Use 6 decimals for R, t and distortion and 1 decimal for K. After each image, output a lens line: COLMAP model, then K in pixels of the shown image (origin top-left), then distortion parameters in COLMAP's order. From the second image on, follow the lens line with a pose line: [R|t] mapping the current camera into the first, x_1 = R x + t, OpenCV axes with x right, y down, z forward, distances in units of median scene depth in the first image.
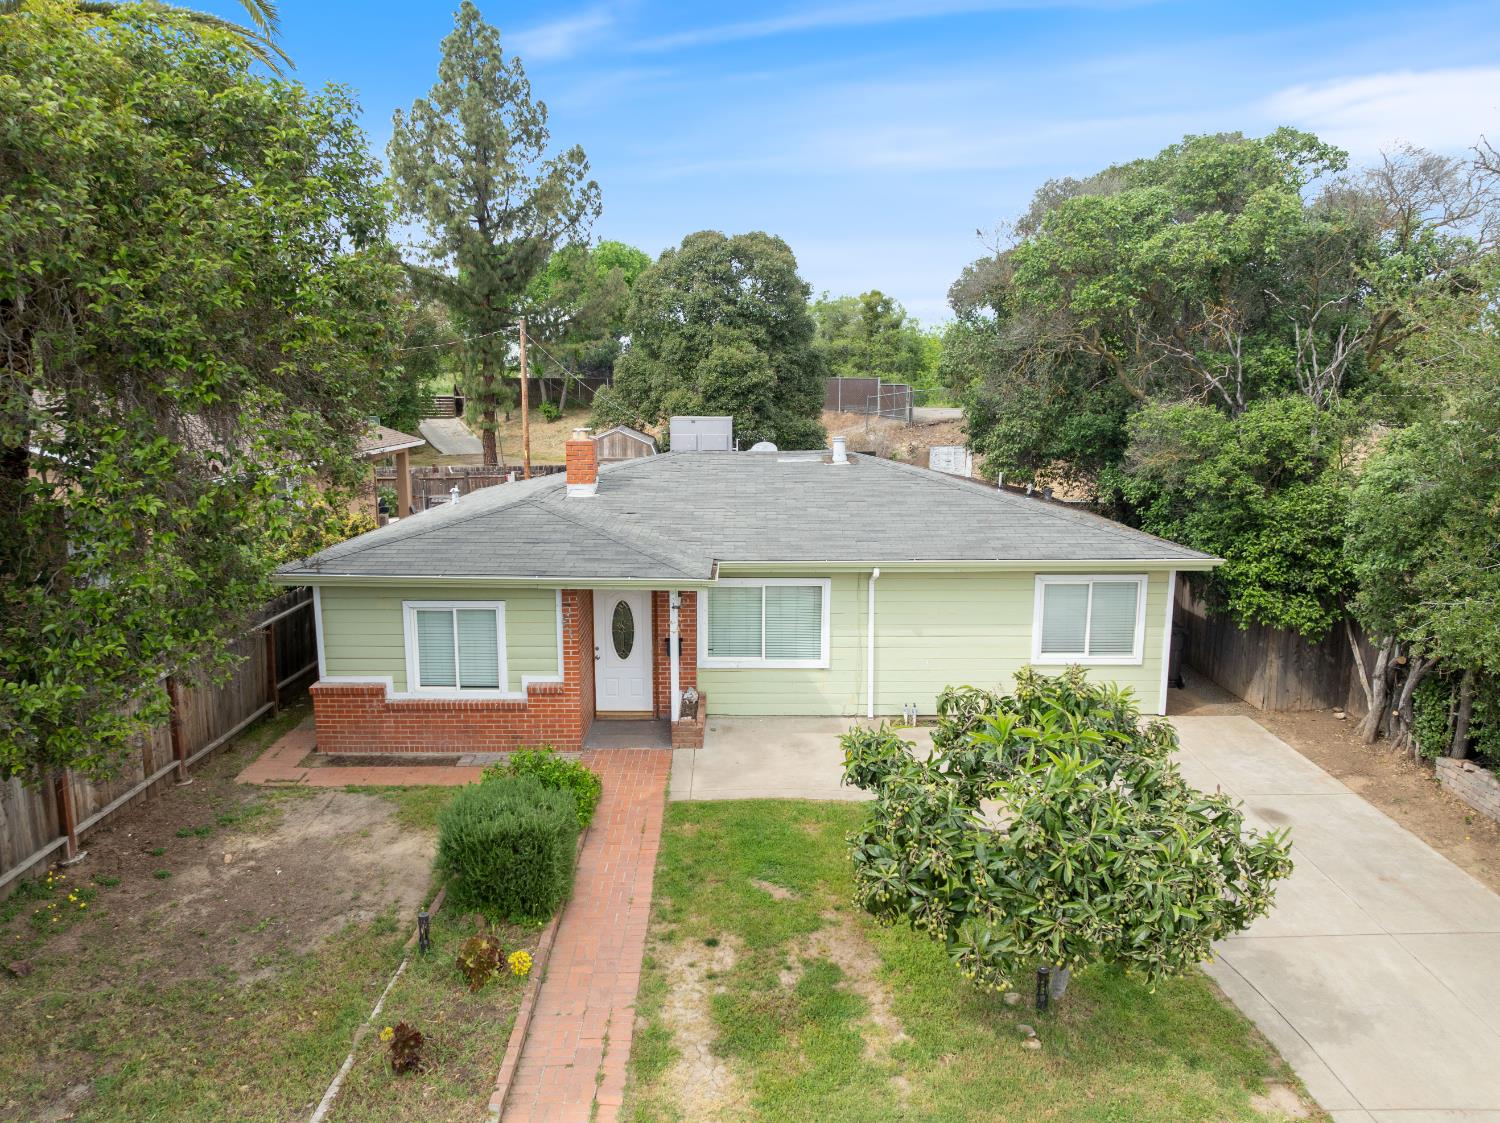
lens RADIAL K [[1056.8, 0, 748.4], [0, 1056.8, 559.8], [0, 0, 1]] dist [-0.039048, 0.000775]
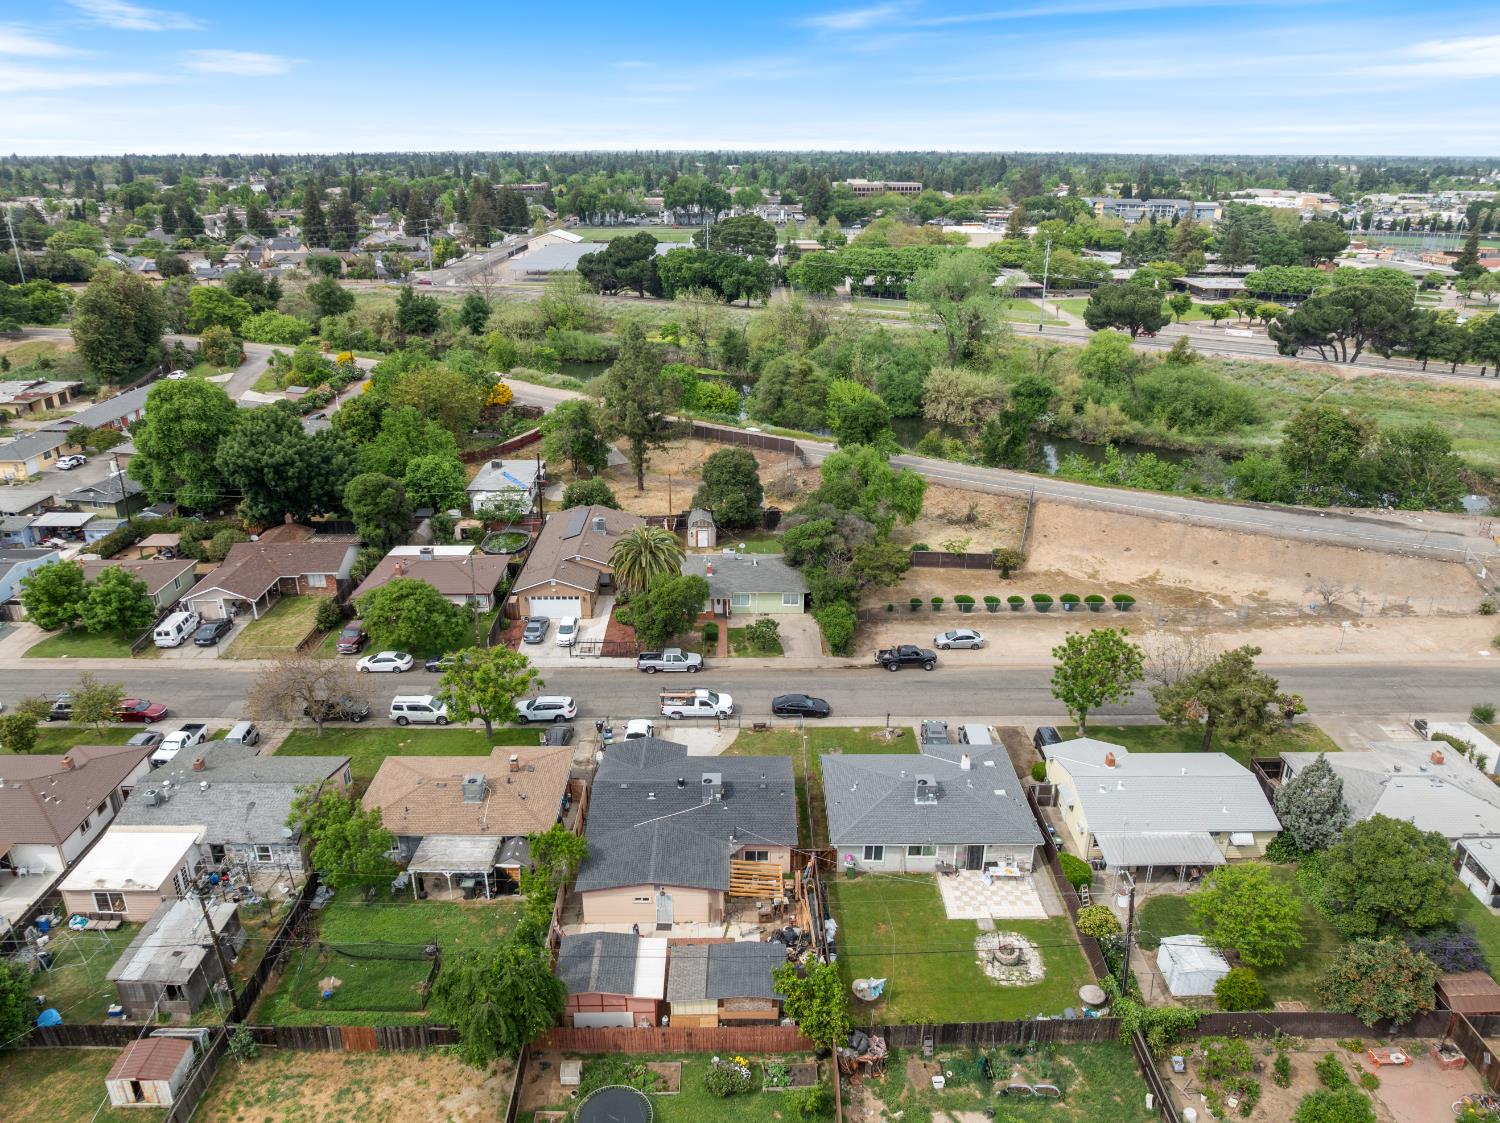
lens RADIAL K [[1056.8, 0, 746.4], [0, 1056.8, 563.2], [0, 0, 1]] dist [-0.039048, 0.000775]
pose [[0.999998, -0.000976, -0.001455, 0.066906], [0.001260, 0.977738, 0.209828, -1.687351], [0.001218, -0.209829, 0.977737, -5.872220]]
